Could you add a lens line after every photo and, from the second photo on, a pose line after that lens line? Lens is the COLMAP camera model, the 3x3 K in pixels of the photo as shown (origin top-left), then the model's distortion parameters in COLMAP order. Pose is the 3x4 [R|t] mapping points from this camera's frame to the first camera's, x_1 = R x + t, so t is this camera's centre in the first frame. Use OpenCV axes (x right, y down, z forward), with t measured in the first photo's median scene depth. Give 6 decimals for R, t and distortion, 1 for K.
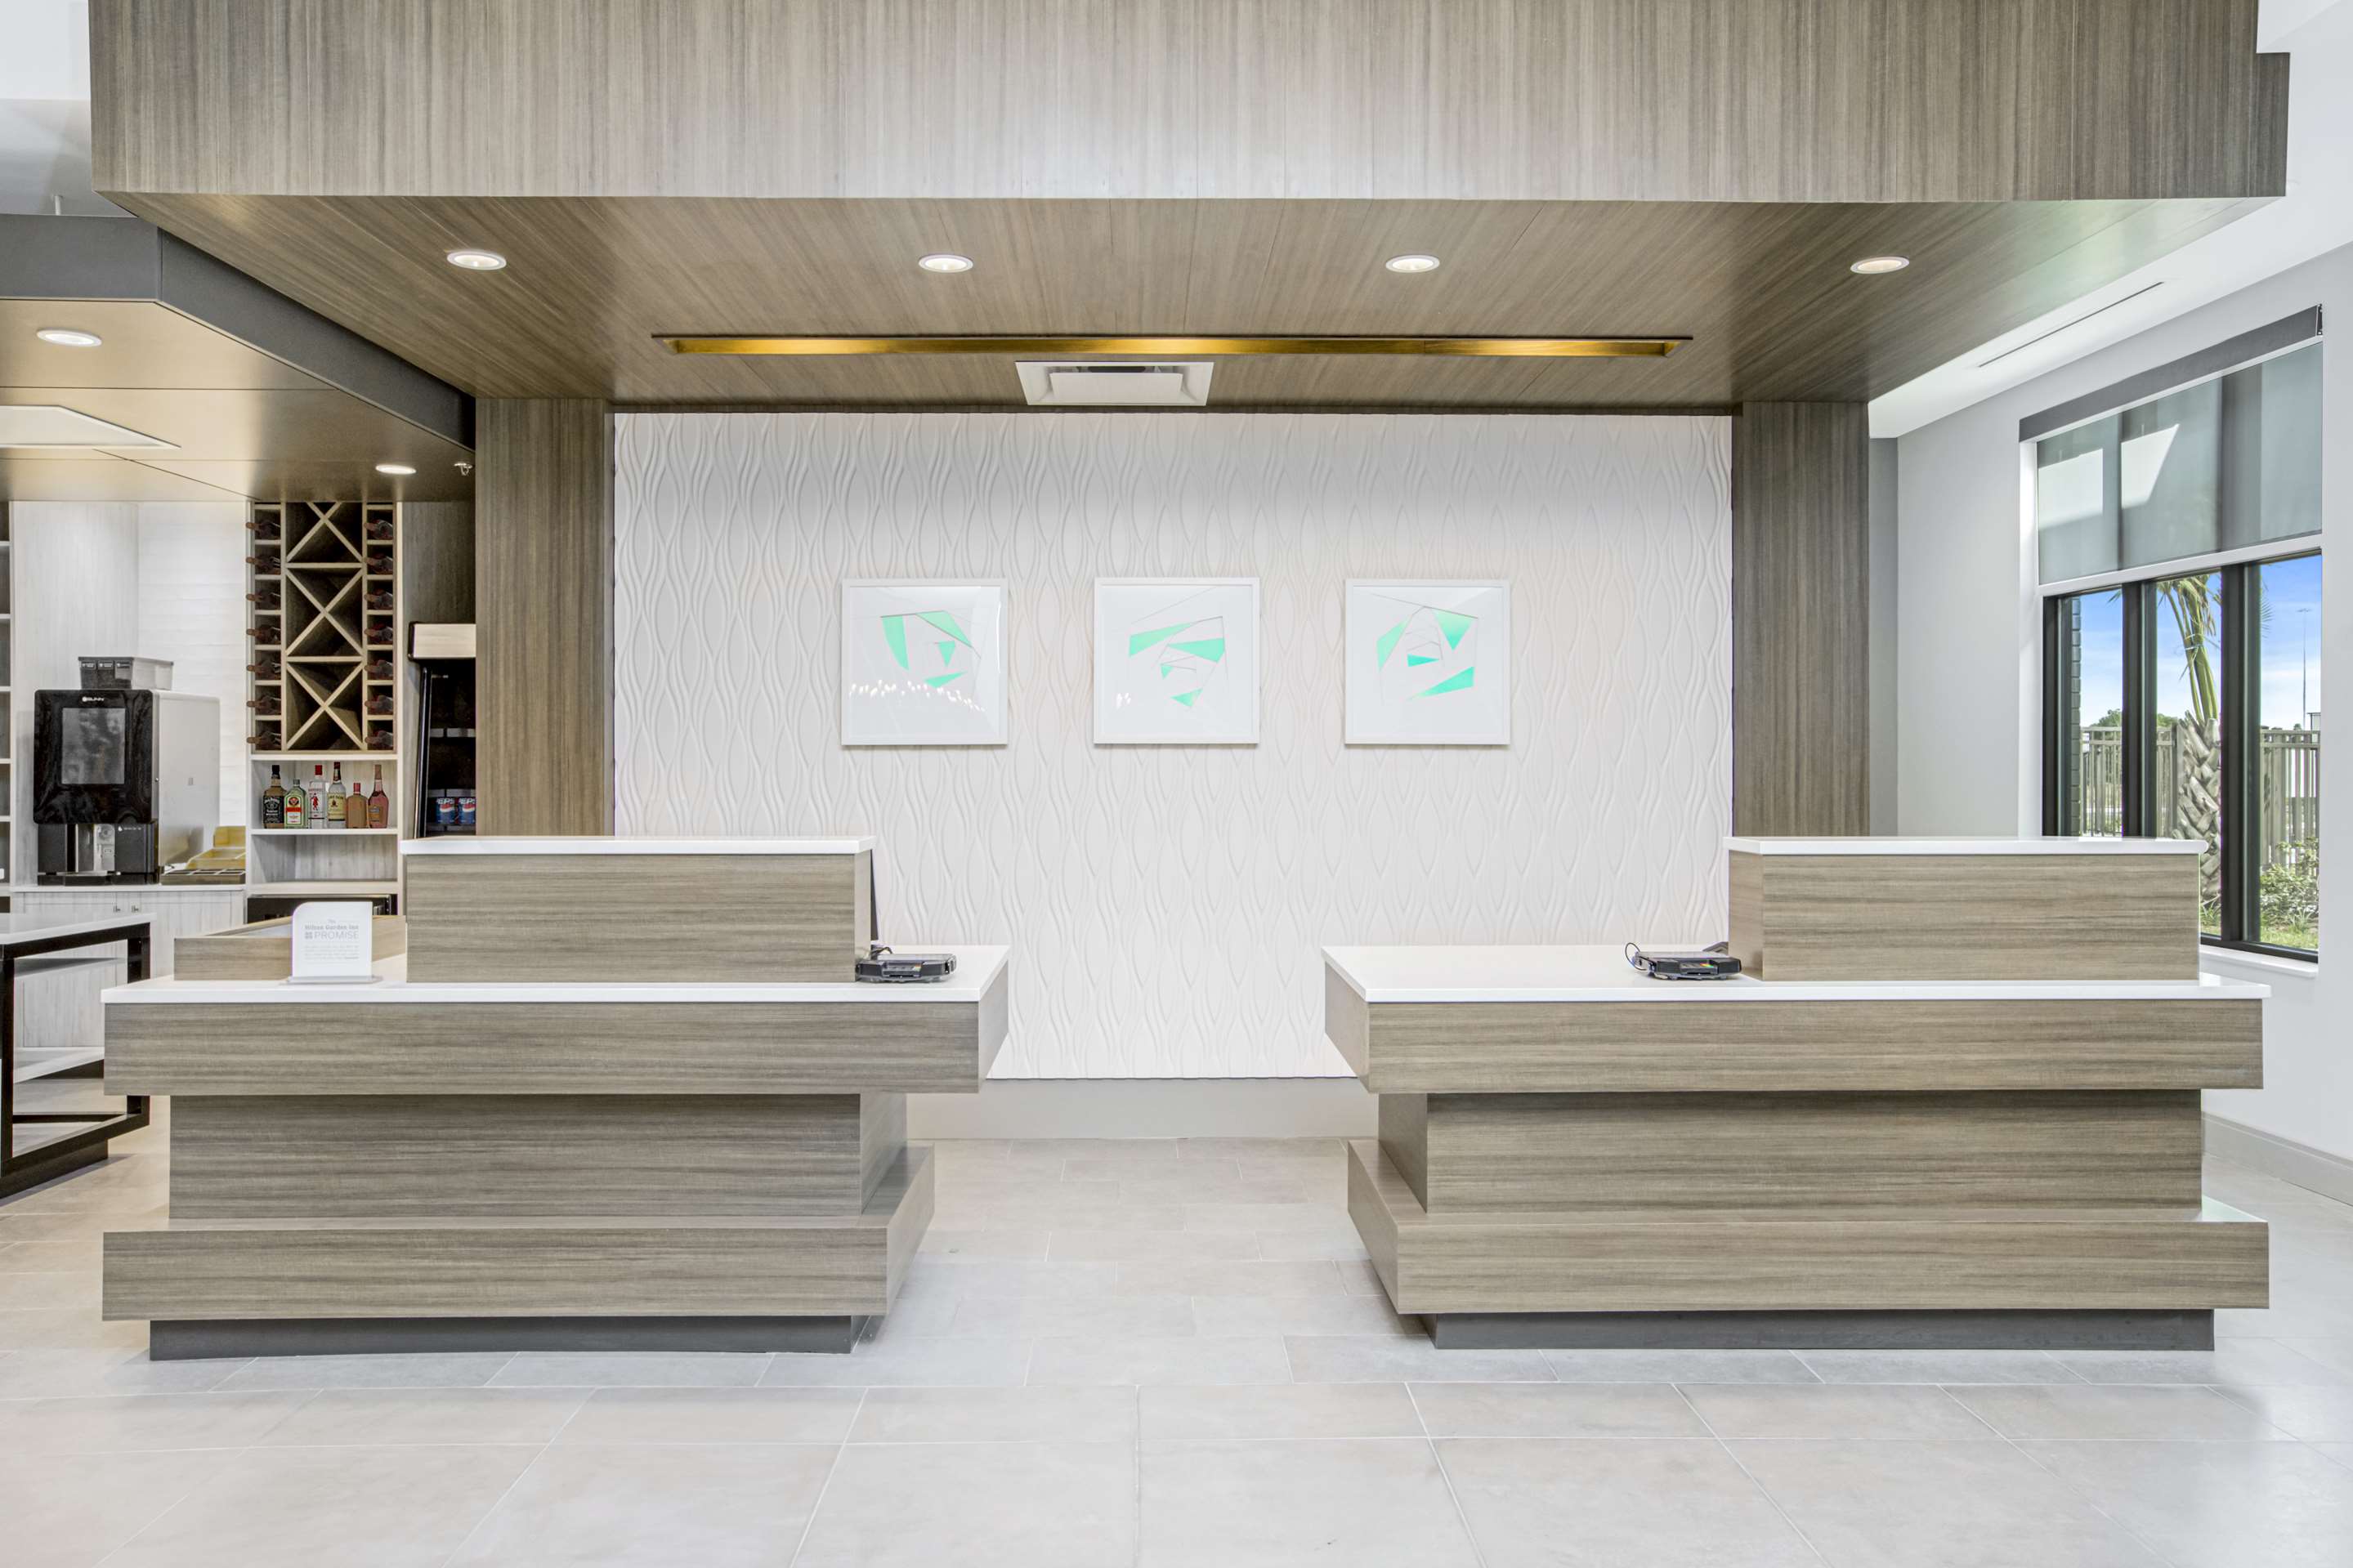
lens RADIAL K [[1622.3, 0, 1171.2], [0, 1622.3, 739.1], [0, 0, 1]] dist [-0.031540, 0.052121]
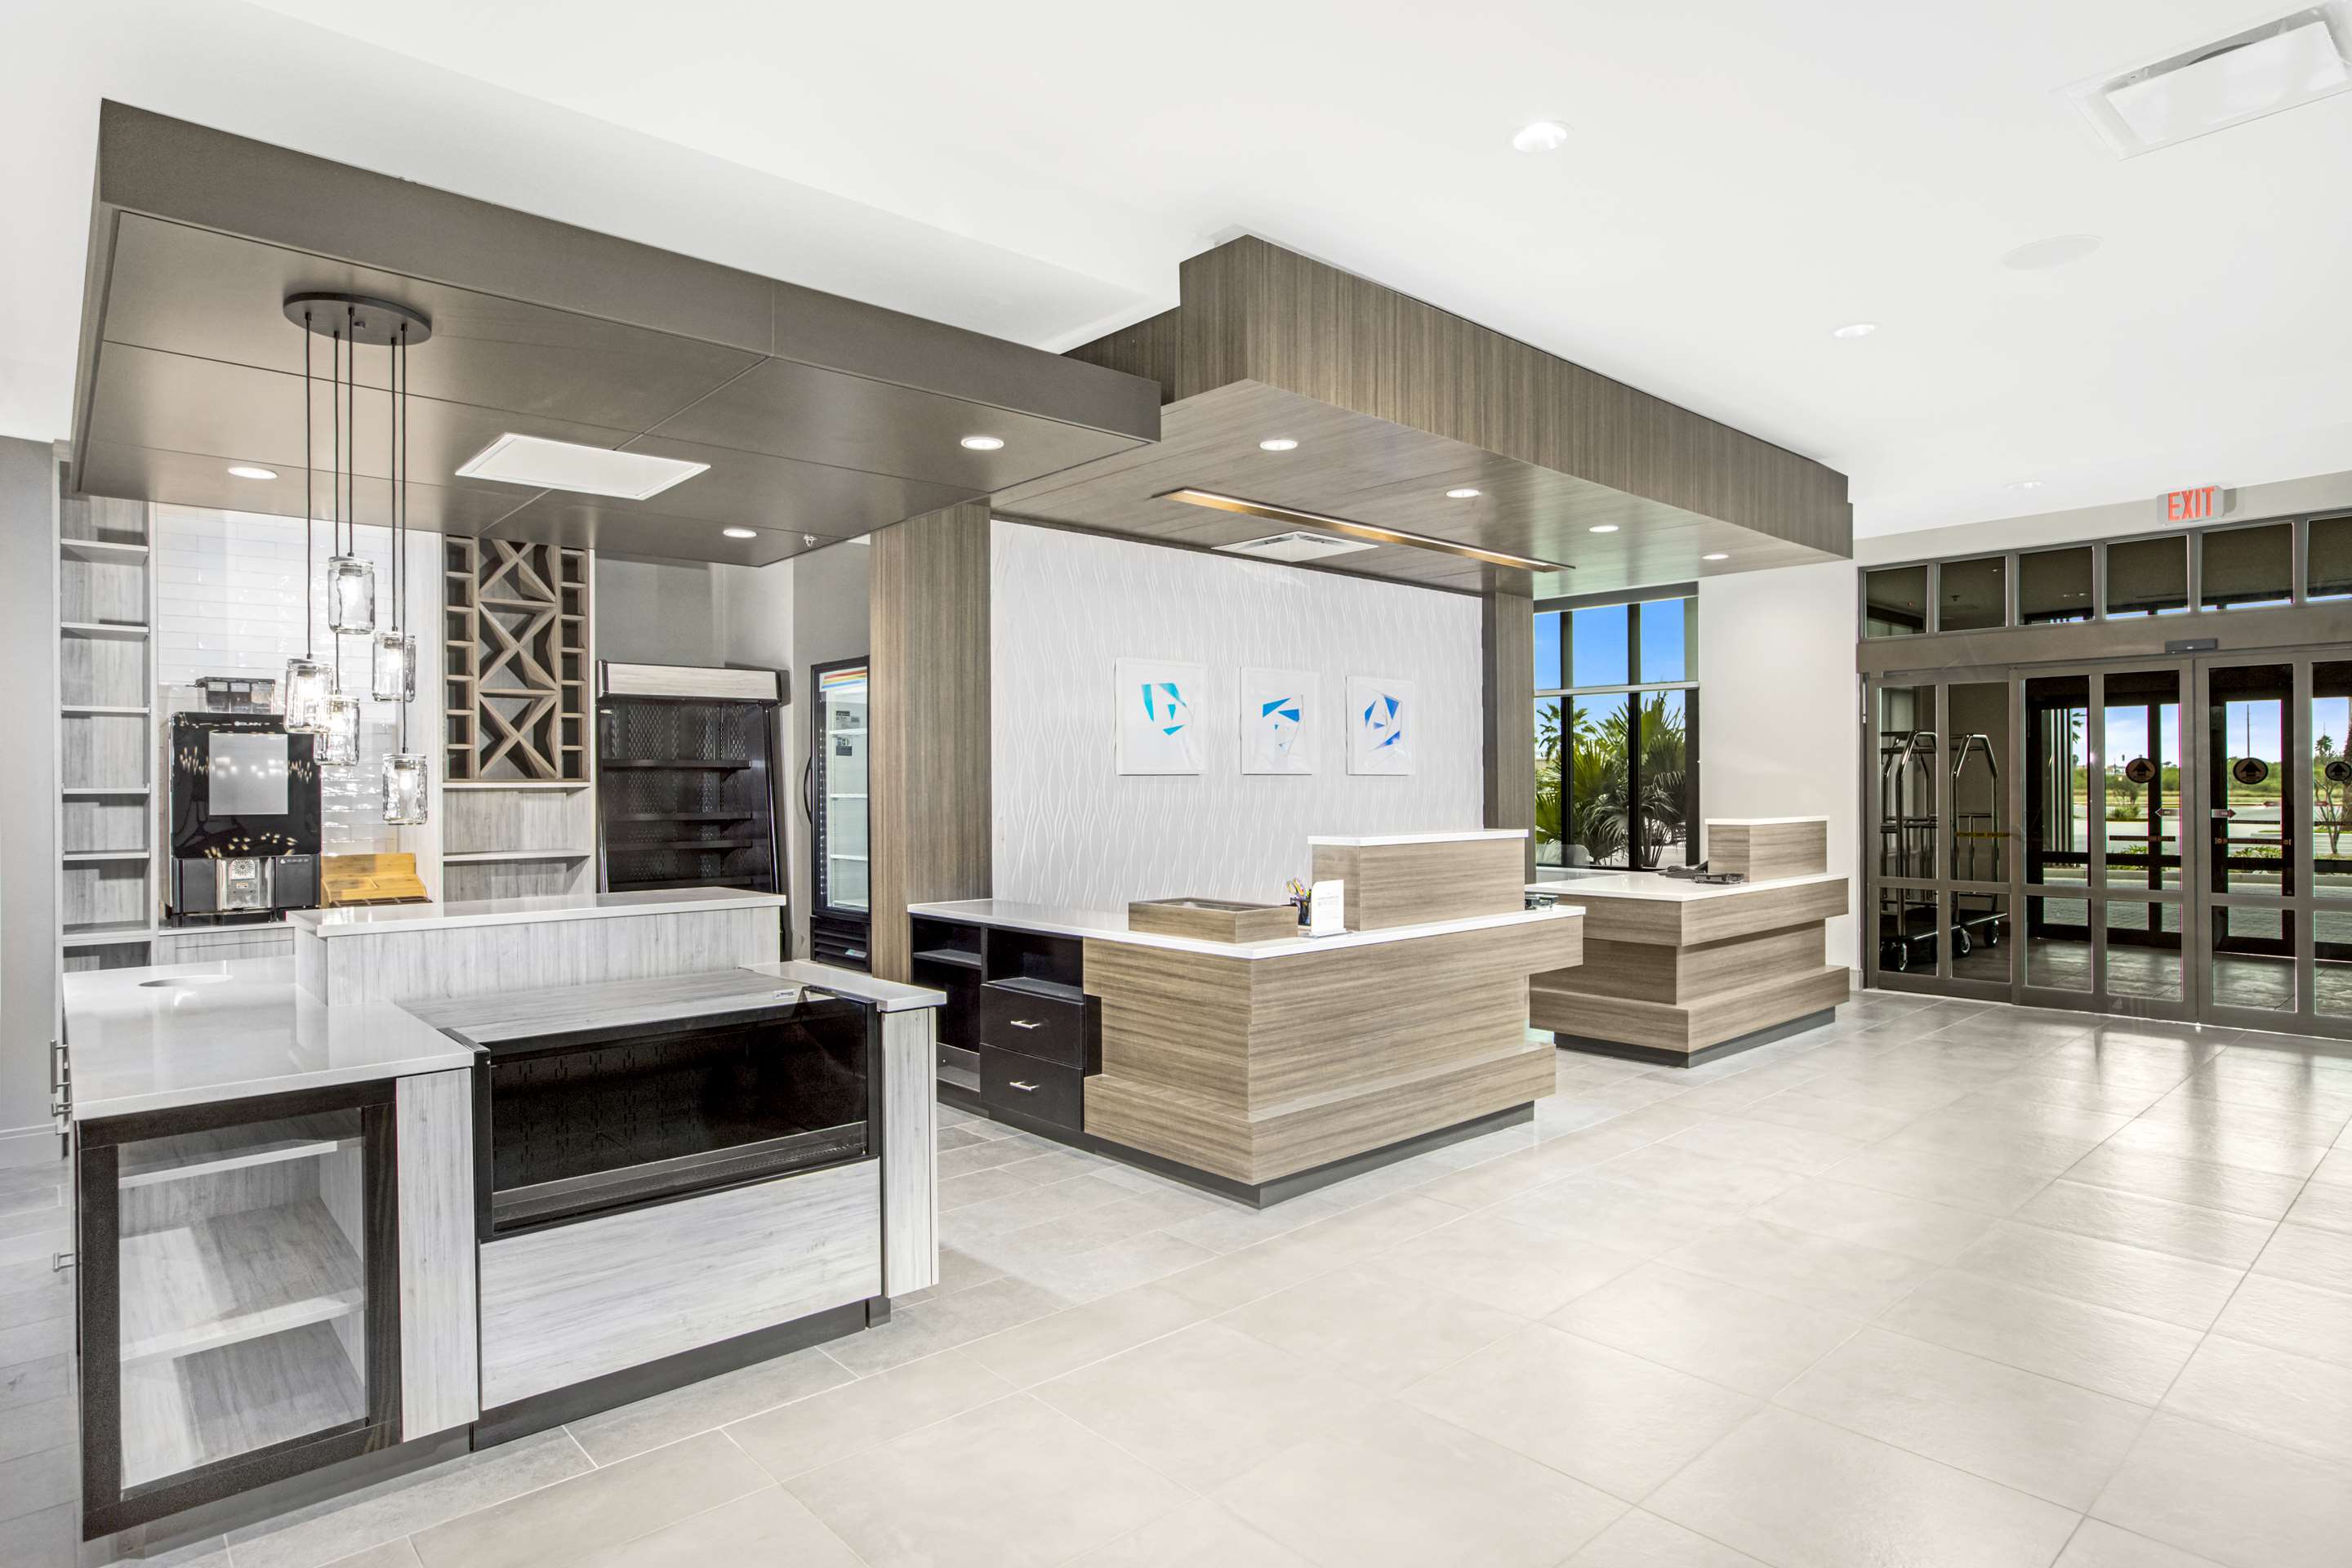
lens RADIAL K [[1254.7, 0, 1172.1], [0, 1254.7, 765.1], [0, 0, 1]] dist [-0.039477, 0.000086]
pose [[0.768874, 0.005754, 0.639374, -0.860035], [-0.003411, 0.999982, -0.004898, 0.000254], [-0.639391, 0.001585, 0.768880, 0.128943]]
